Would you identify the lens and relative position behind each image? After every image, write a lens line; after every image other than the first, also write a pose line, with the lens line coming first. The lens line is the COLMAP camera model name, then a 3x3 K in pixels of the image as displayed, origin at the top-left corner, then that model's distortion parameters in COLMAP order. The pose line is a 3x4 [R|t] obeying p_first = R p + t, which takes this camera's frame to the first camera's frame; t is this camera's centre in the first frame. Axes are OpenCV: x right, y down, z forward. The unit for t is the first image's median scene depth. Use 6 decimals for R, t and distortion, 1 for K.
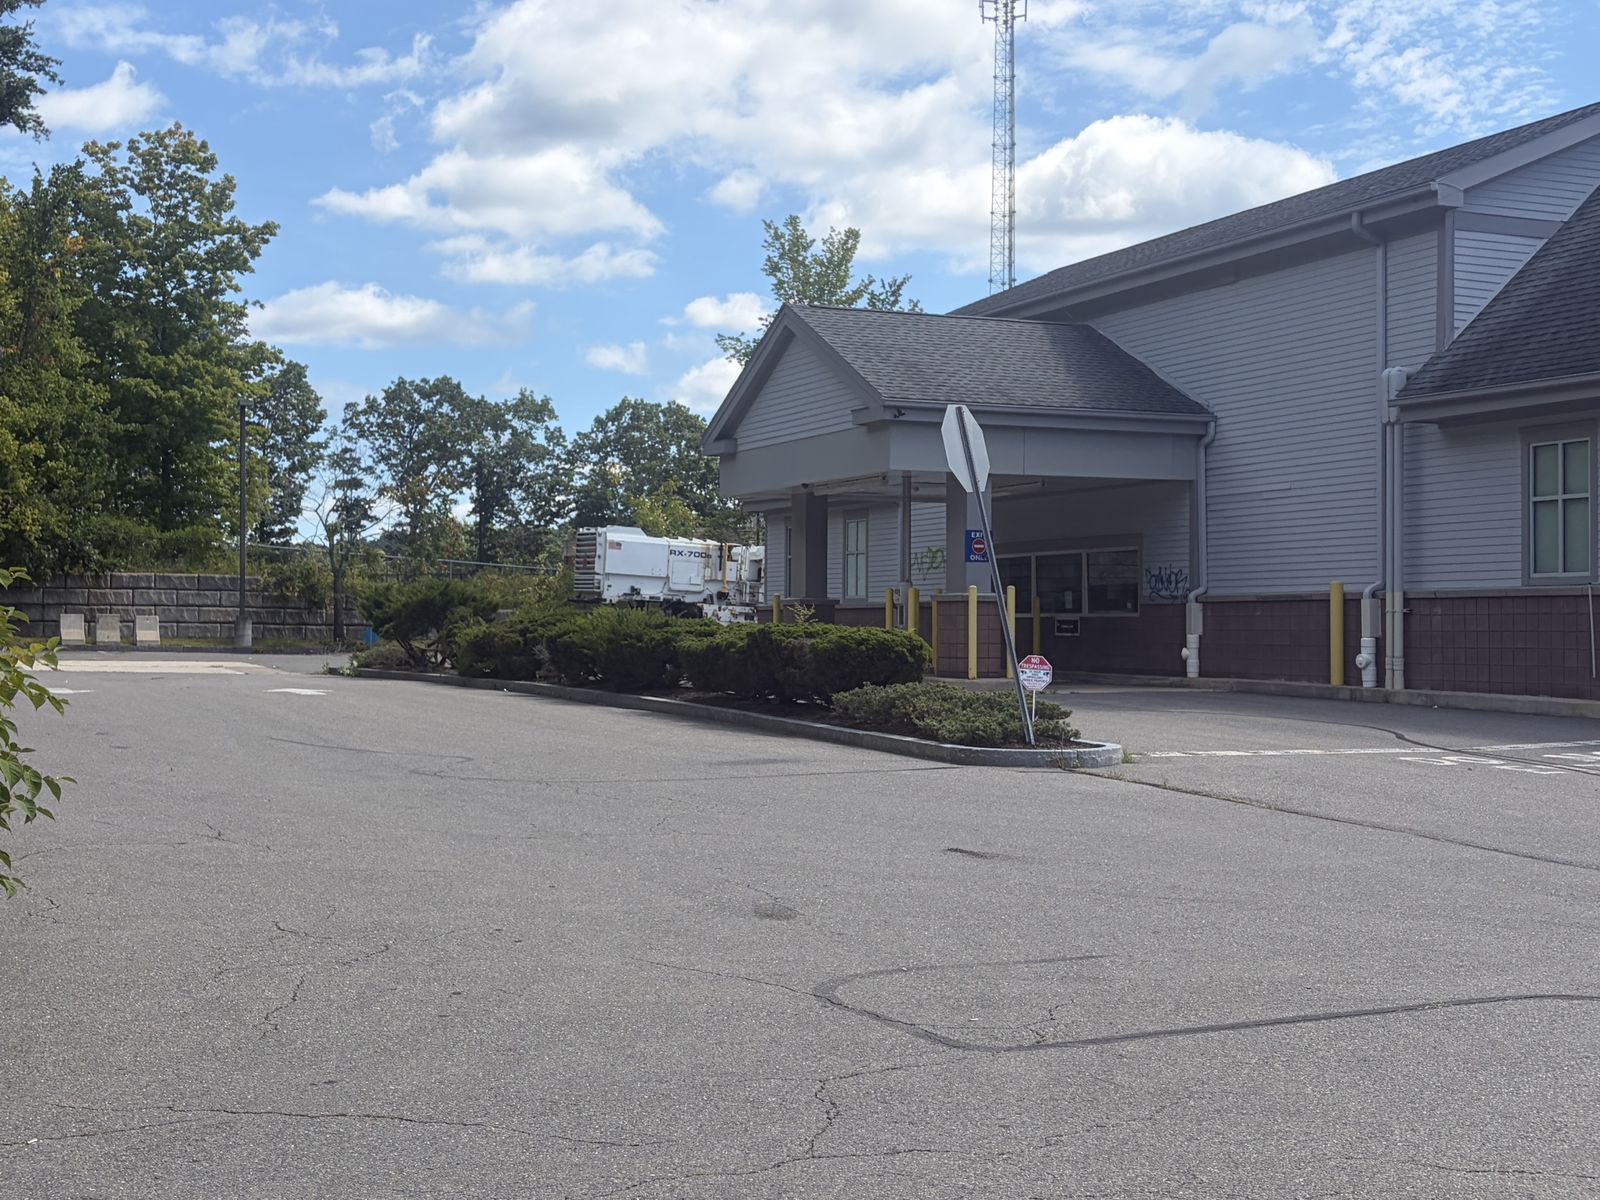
lens RADIAL K [[2125.3, 0, 800.0], [0, 2125.3, 600.0], [0, 0, 1]] dist [0.009797, 0.004937]
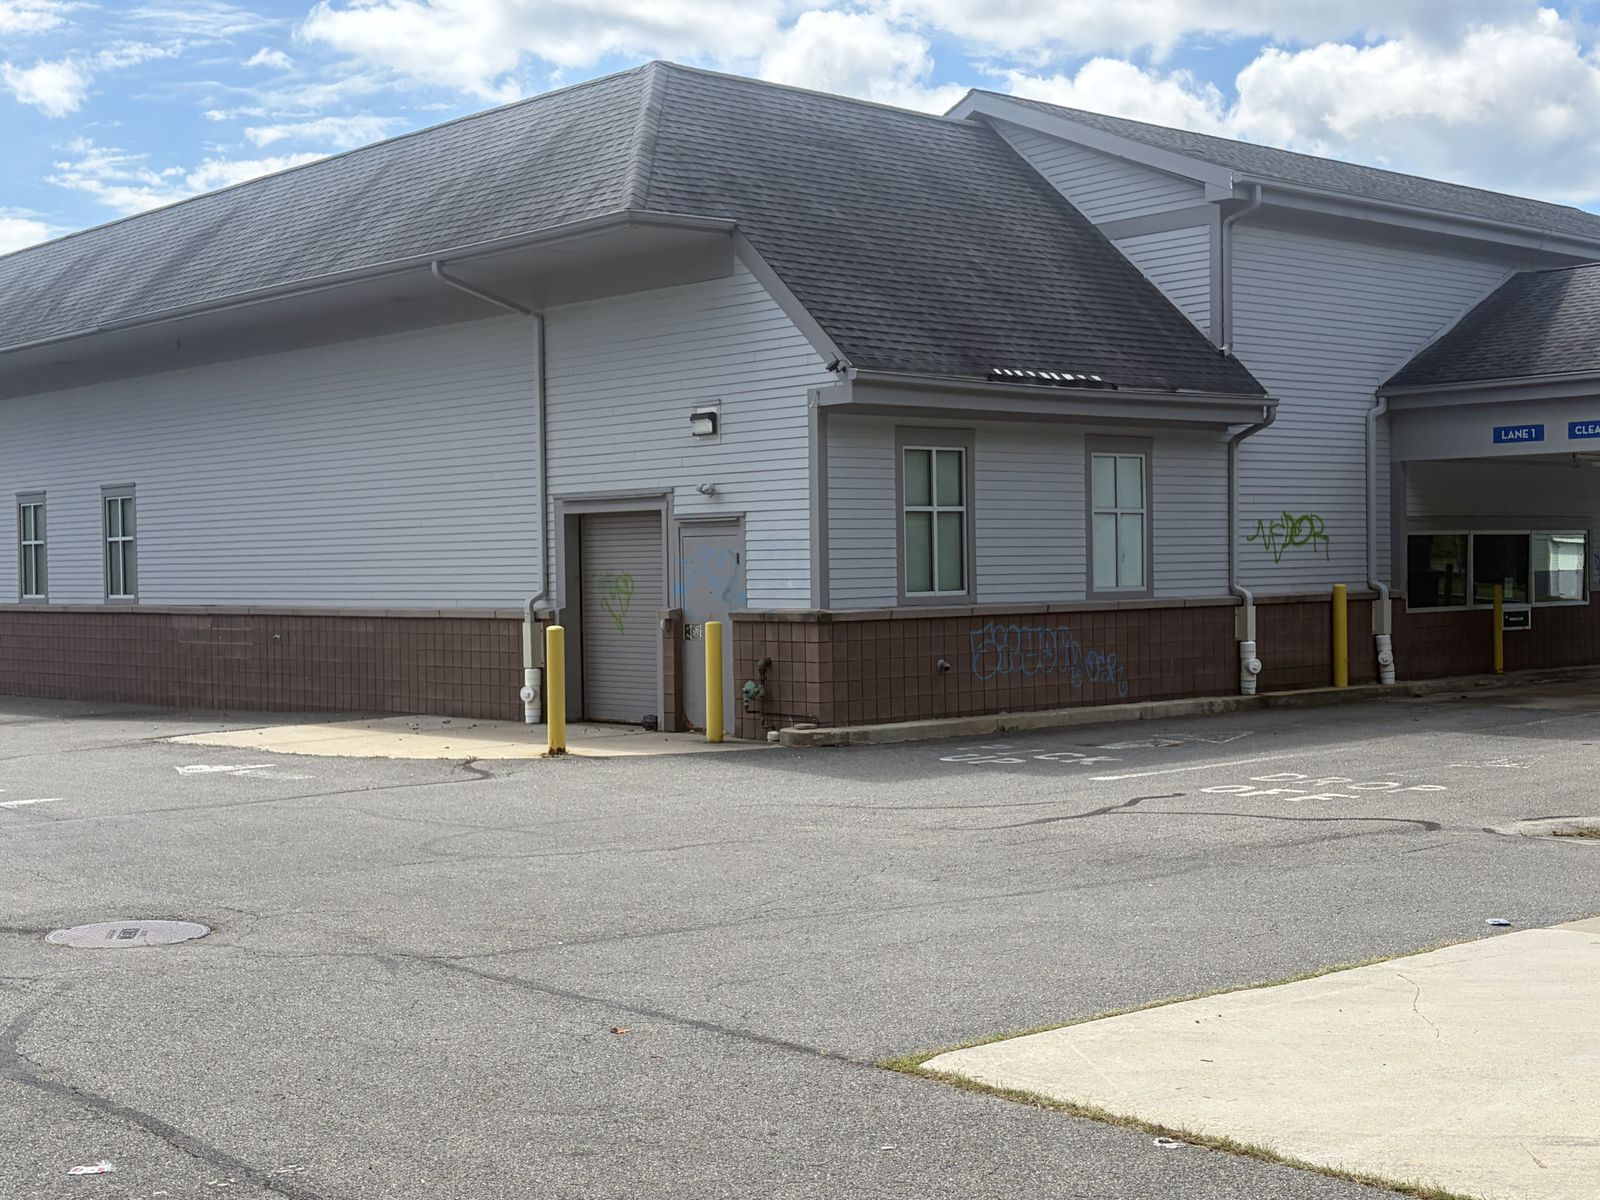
lens RADIAL K [[2125.3, 0, 800.0], [0, 2125.3, 600.0], [0, 0, 1]] dist [0.009797, 0.004937]
pose [[-0.273200, 0.029866, 0.961493, -0.545402], [0.026070, 0.999381, -0.023636, 0.014631], [-0.961604, 0.018608, -0.273810, 1.343025]]
